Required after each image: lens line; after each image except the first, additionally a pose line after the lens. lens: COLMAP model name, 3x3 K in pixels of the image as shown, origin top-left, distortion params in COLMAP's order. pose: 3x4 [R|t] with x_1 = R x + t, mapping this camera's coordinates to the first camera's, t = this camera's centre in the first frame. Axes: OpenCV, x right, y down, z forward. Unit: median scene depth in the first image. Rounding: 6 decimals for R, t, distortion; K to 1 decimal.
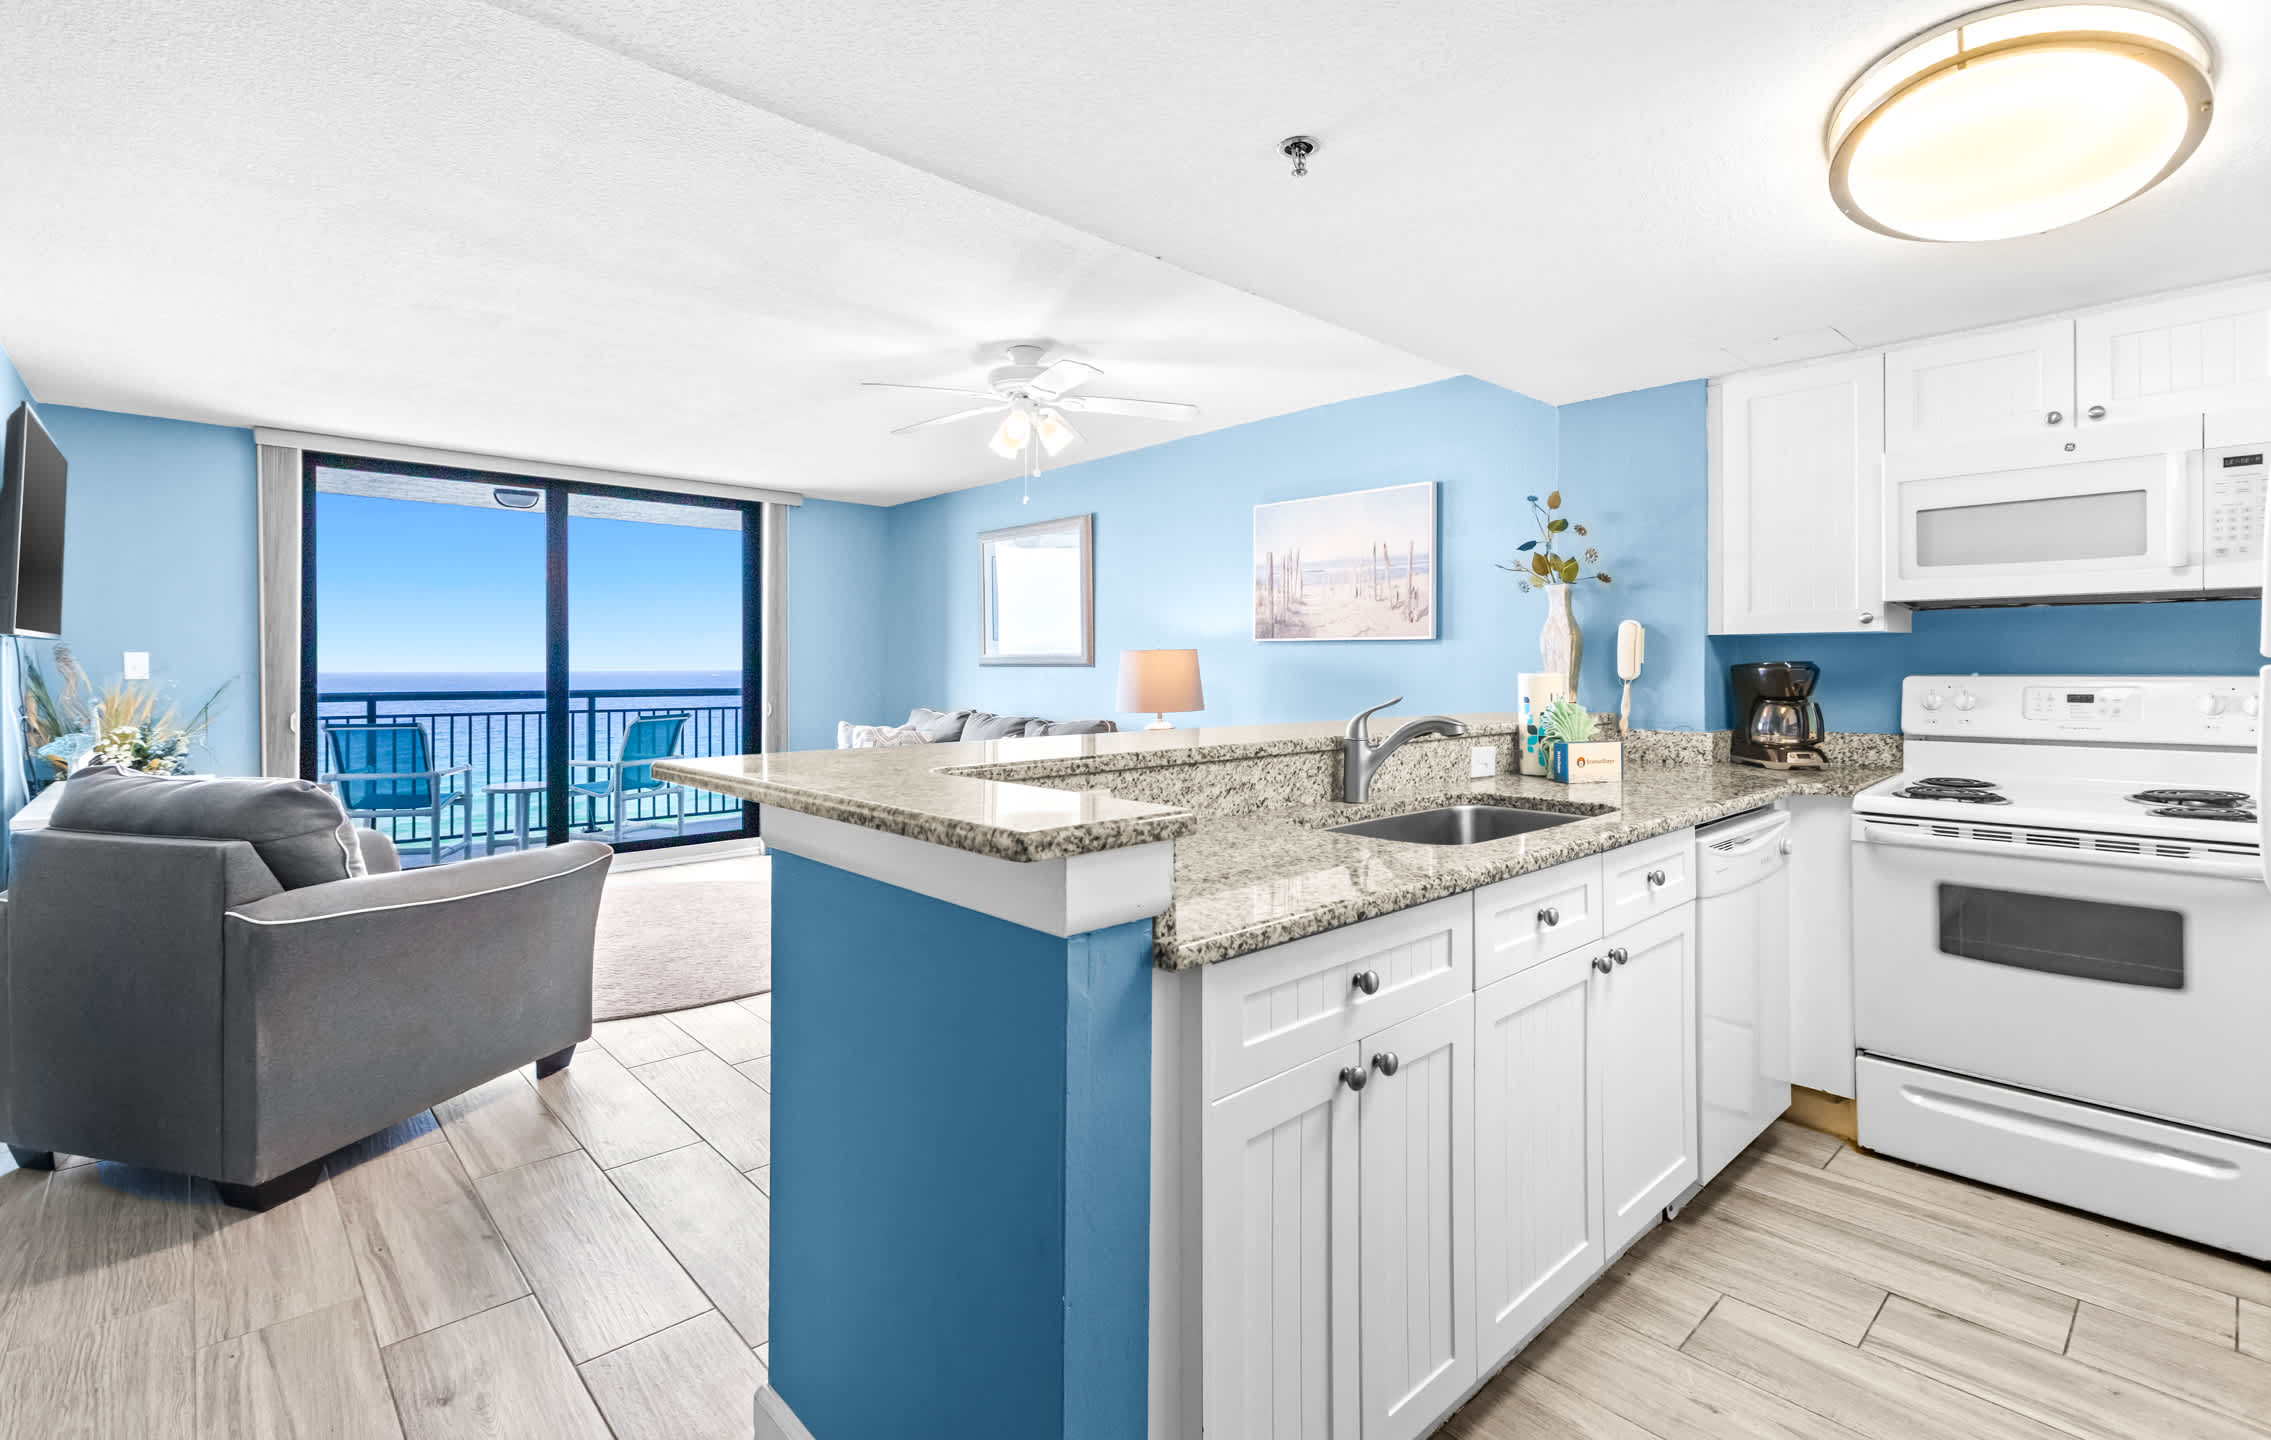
lens RADIAL K [[1047.9, 0, 1180.7], [0, 1047.9, 663.0], [0, 0, 1]] dist [-0.000916, -0.000207]
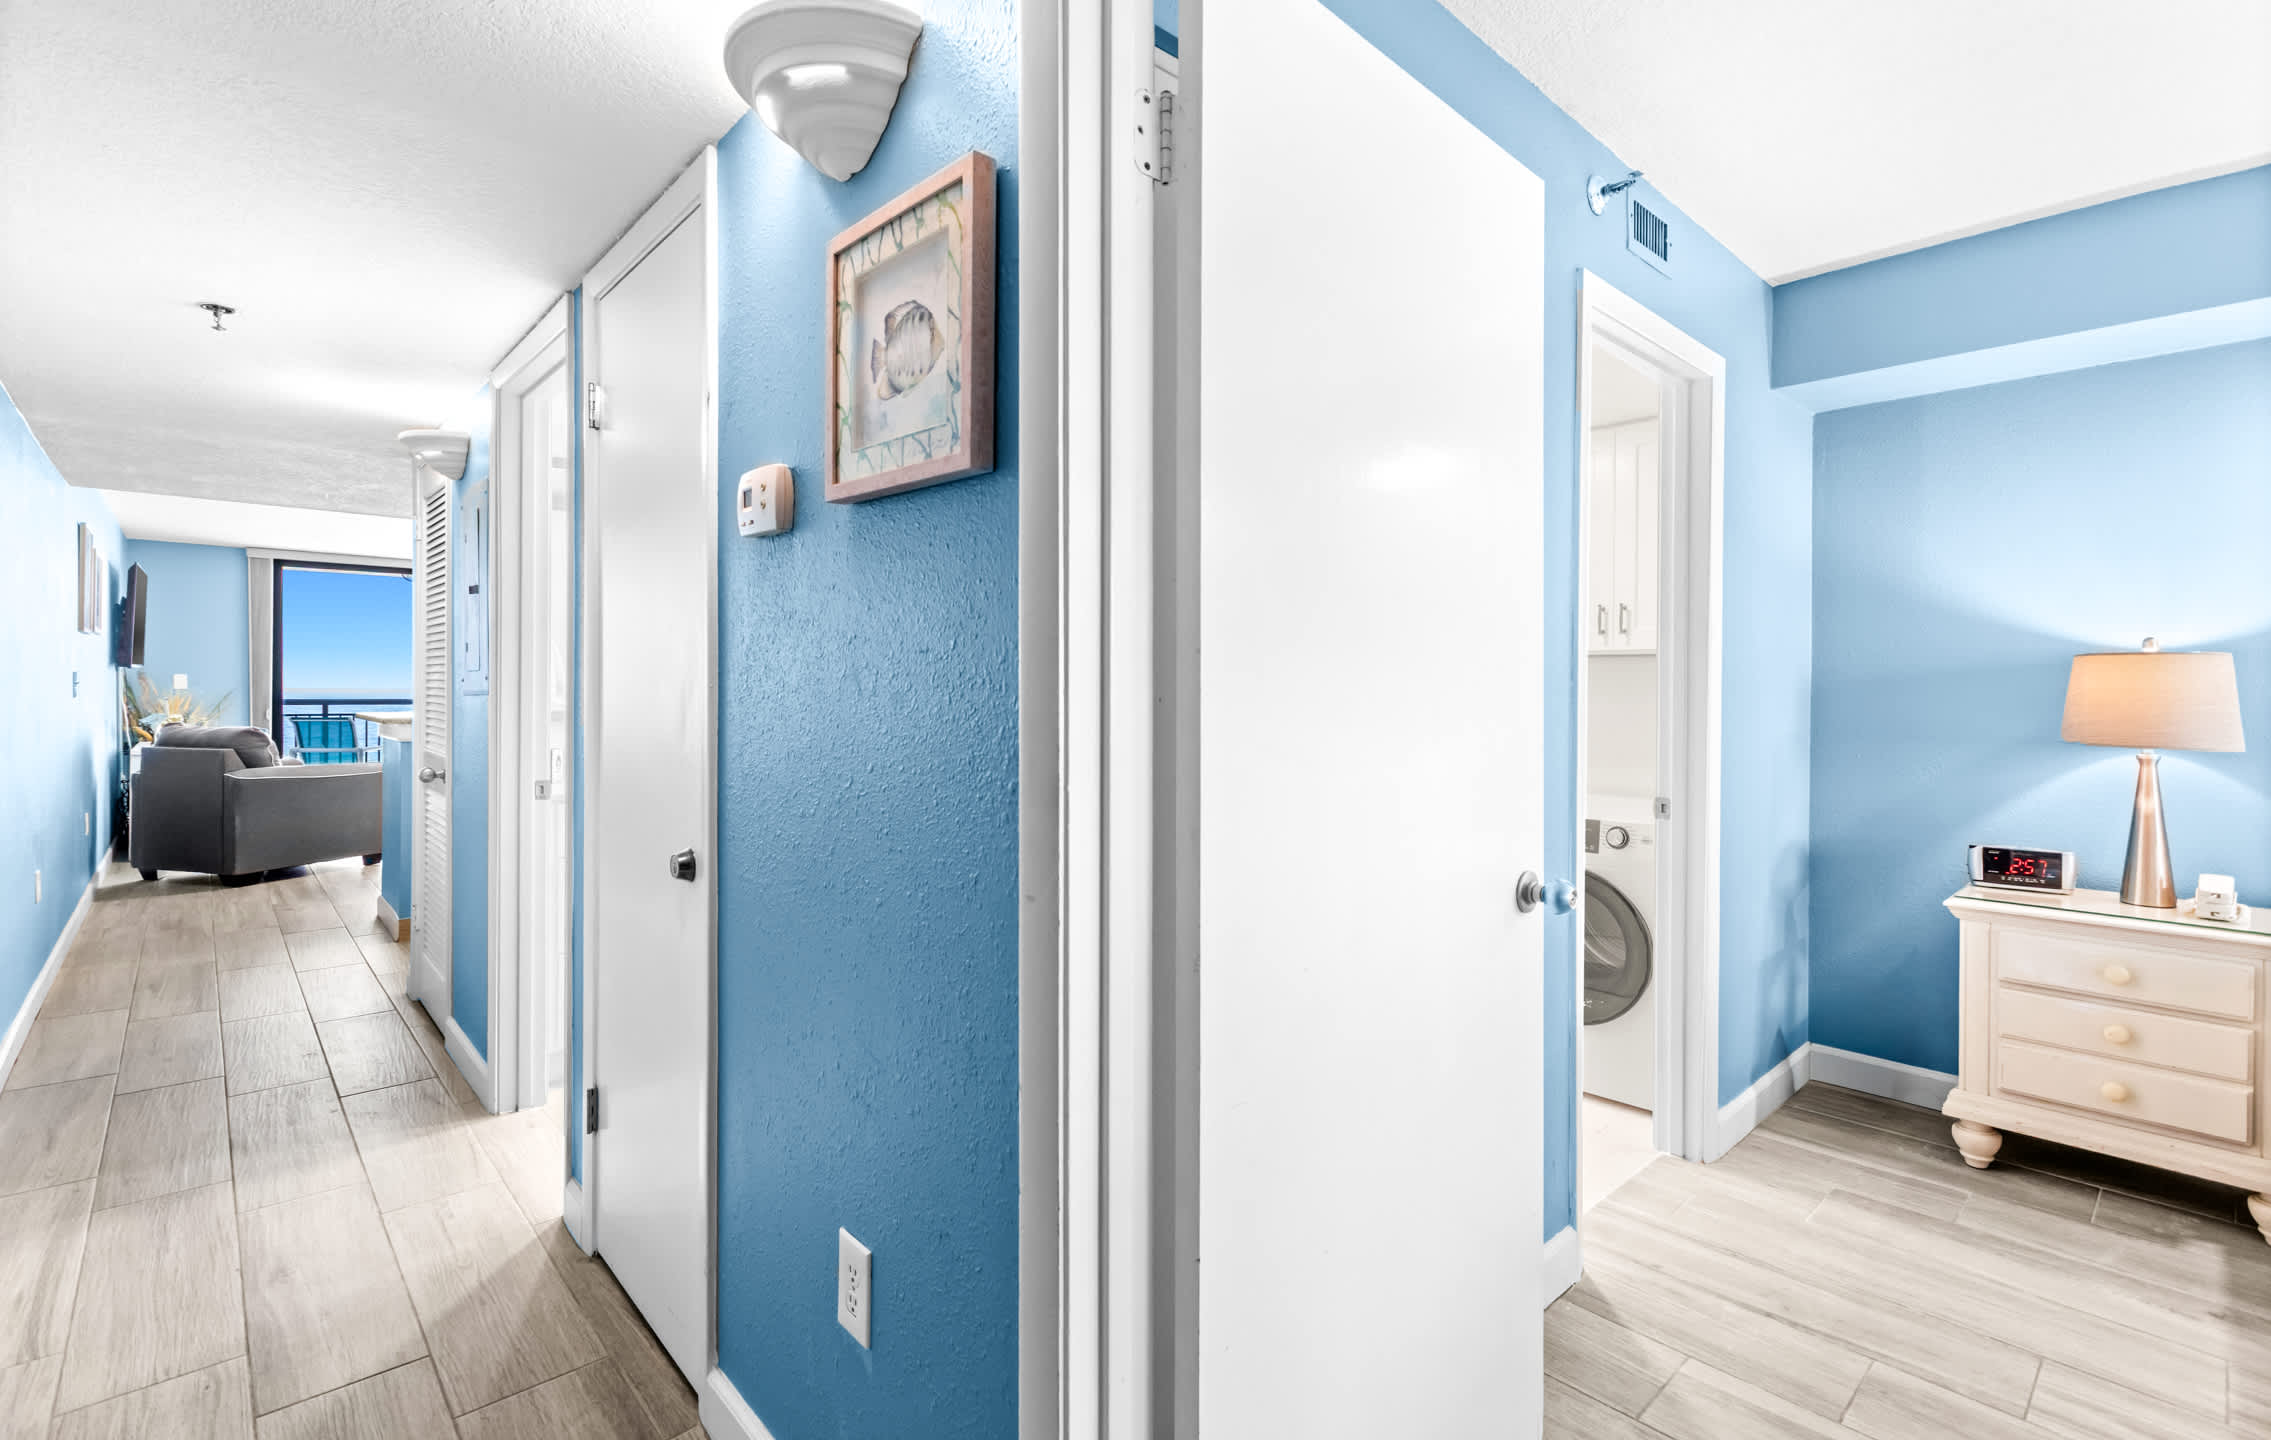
lens RADIAL K [[1035.3, 0, 1176.5], [0, 1035.3, 690.1], [0, 0, 1]] dist [-0.000372, -0.000407]
pose [[0.999977, 0.001821, -0.006594, 0.738352], [-0.001766, 0.999964, 0.008293, -0.000759], [0.006608, -0.008281, 0.999944, -0.780027]]
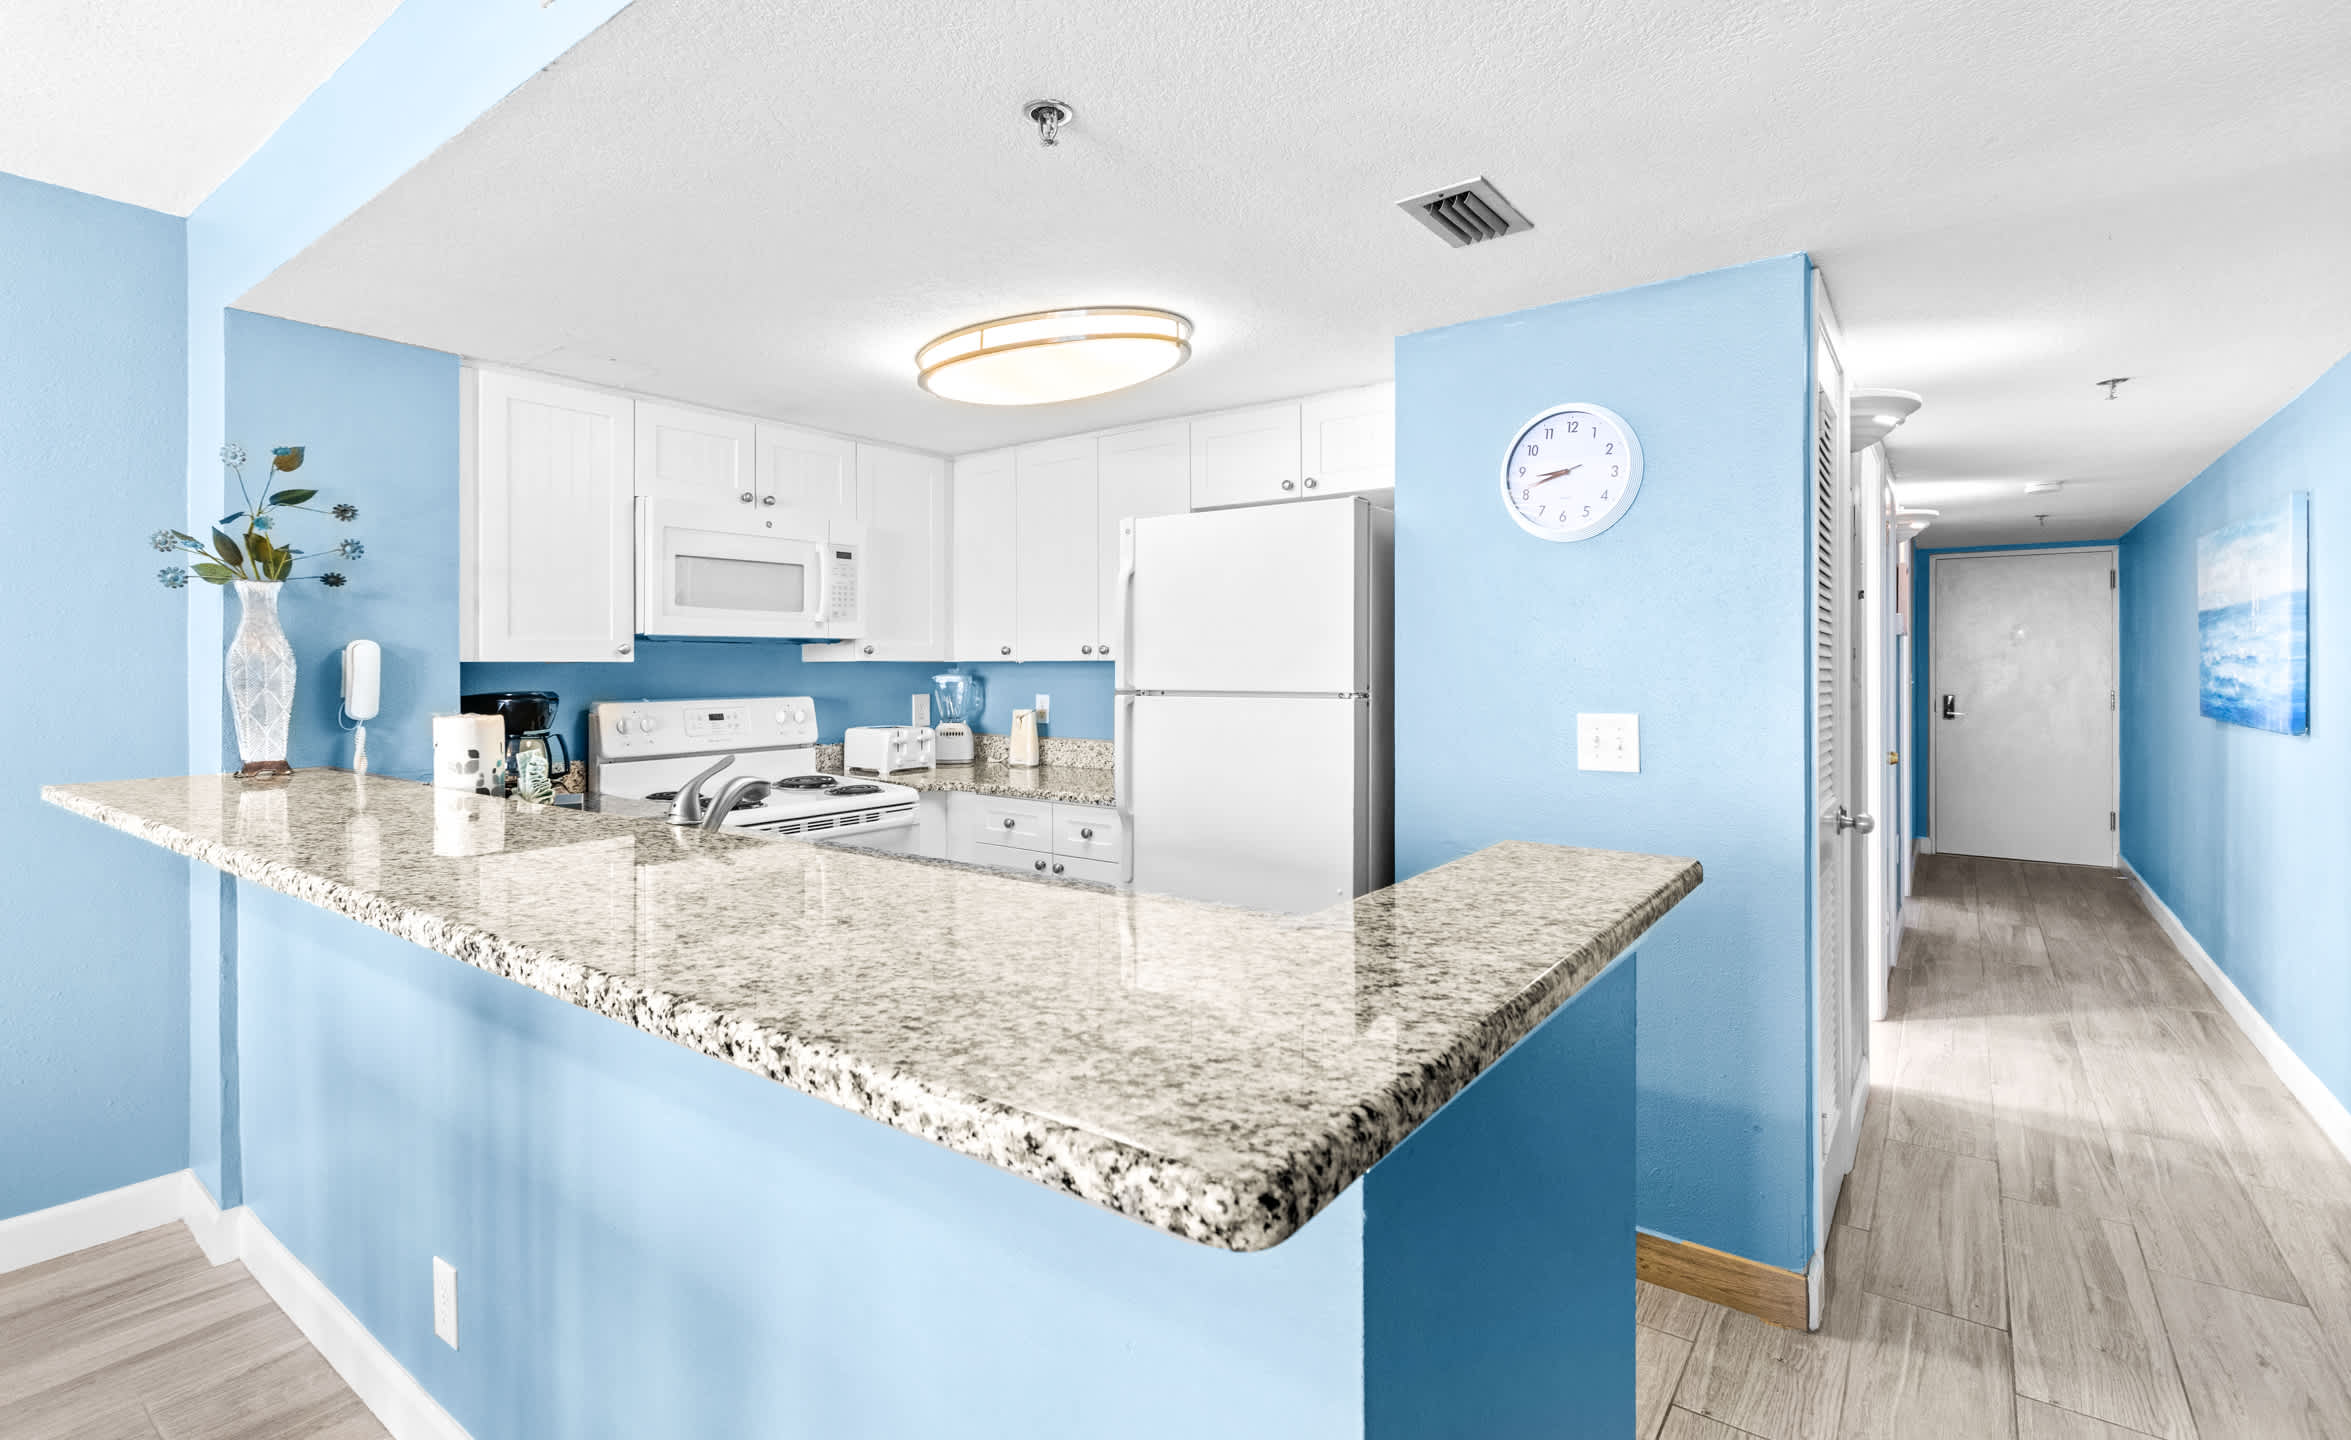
lens RADIAL K [[1074.1, 0, 1134.3], [0, 1074.1, 670.1], [0, 0, 1]] dist [0.000094, -0.000481]
pose [[-0.146794, -0.001007, 0.989167, -0.290752], [0.000894, 0.999999, 0.001151, -0.013834], [-0.989167, 0.001053, -0.146793, 0.405872]]
